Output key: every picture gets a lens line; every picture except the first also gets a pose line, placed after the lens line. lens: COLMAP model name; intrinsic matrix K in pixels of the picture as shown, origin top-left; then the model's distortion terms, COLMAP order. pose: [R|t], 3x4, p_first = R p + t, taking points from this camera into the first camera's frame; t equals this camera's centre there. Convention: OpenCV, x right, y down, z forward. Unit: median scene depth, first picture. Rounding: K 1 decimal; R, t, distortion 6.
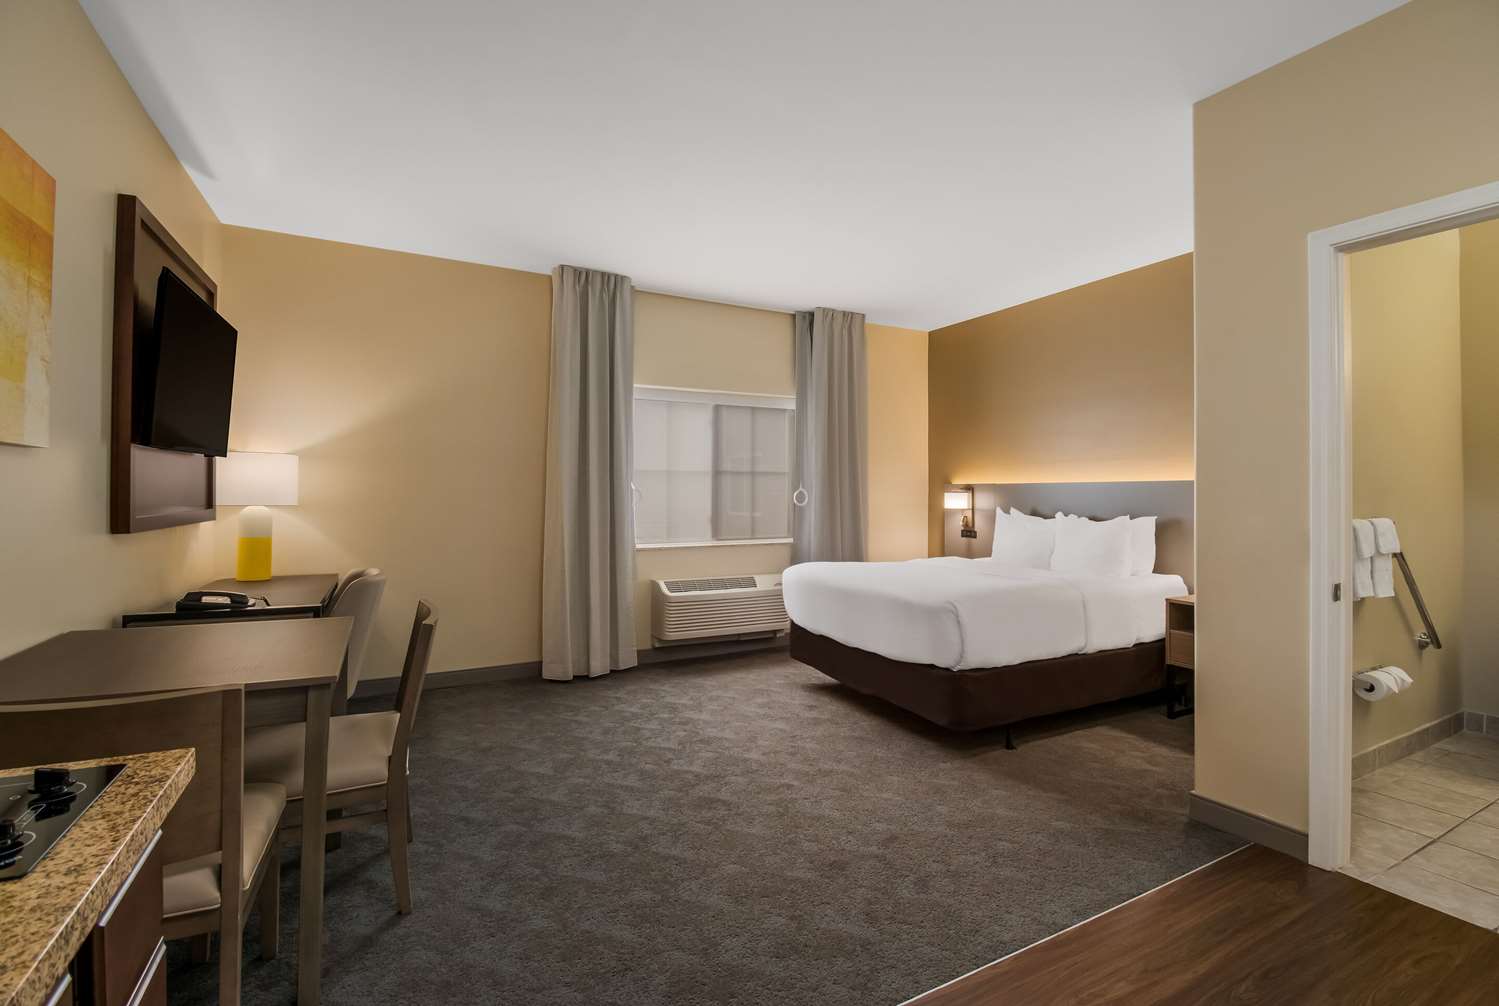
lens RADIAL K [[694.2, 0, 755.9], [0, 694.2, 505.9], [0, 0, 1]] dist [0.034739, 0.000039]
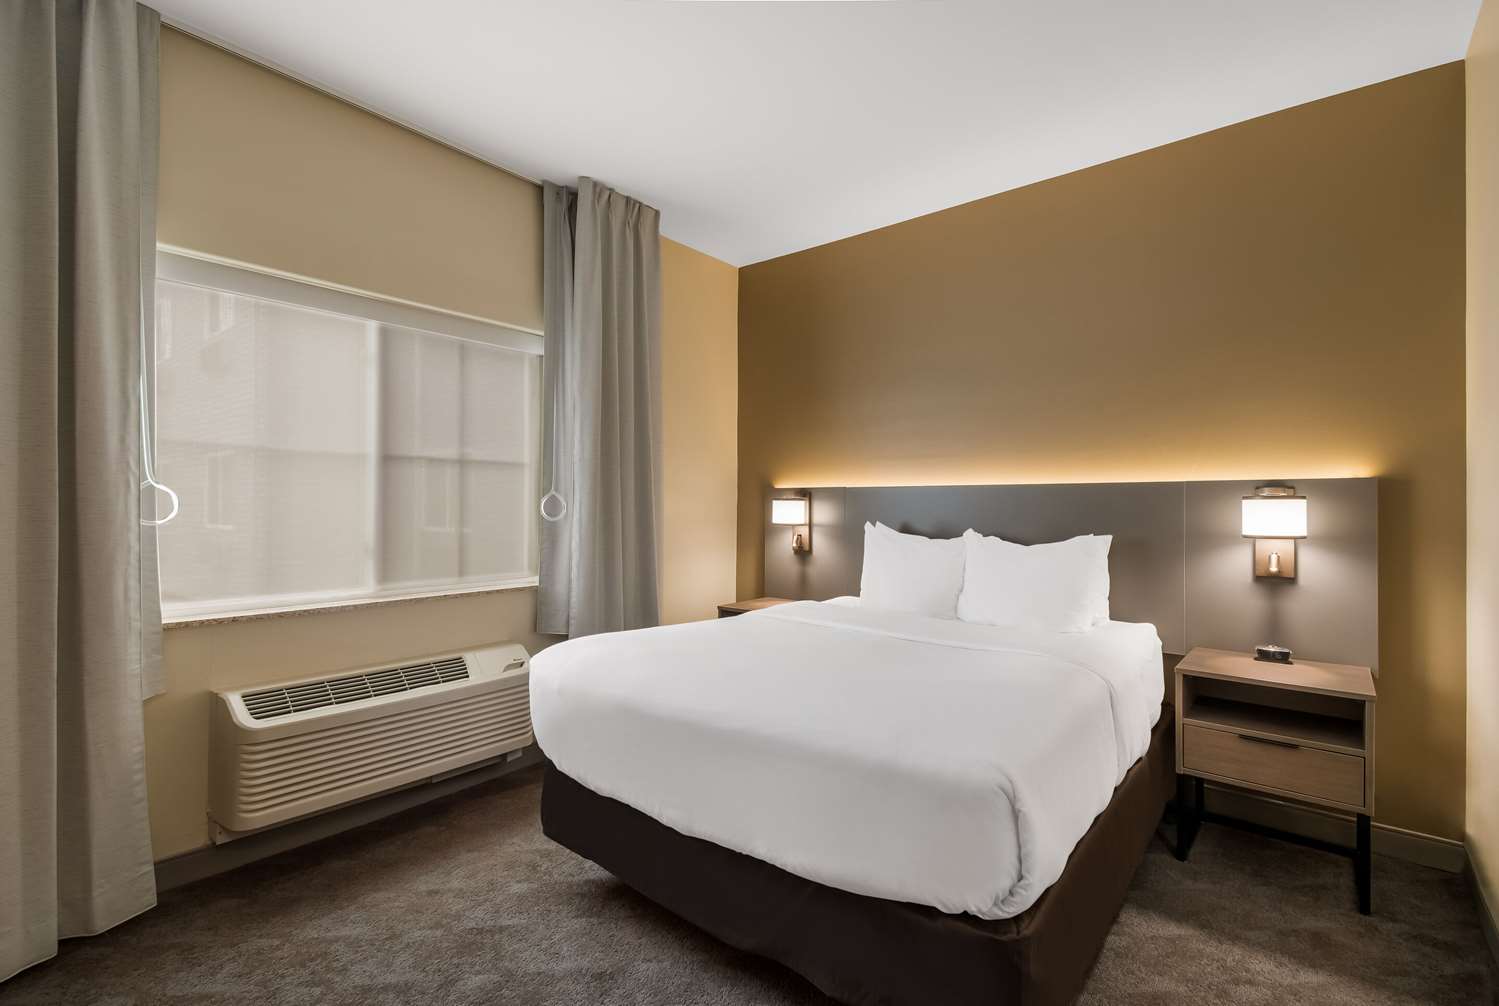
lens RADIAL K [[694.2, 0, 755.9], [0, 694.2, 505.9], [0, 0, 1]] dist [0.034739, 0.000039]
pose [[0.923307, 0.003093, 0.384049, -0.002383], [0.003431, 0.999861, -0.016303, -0.002784], [-0.384047, 0.016370, 0.923169, 0.409602]]
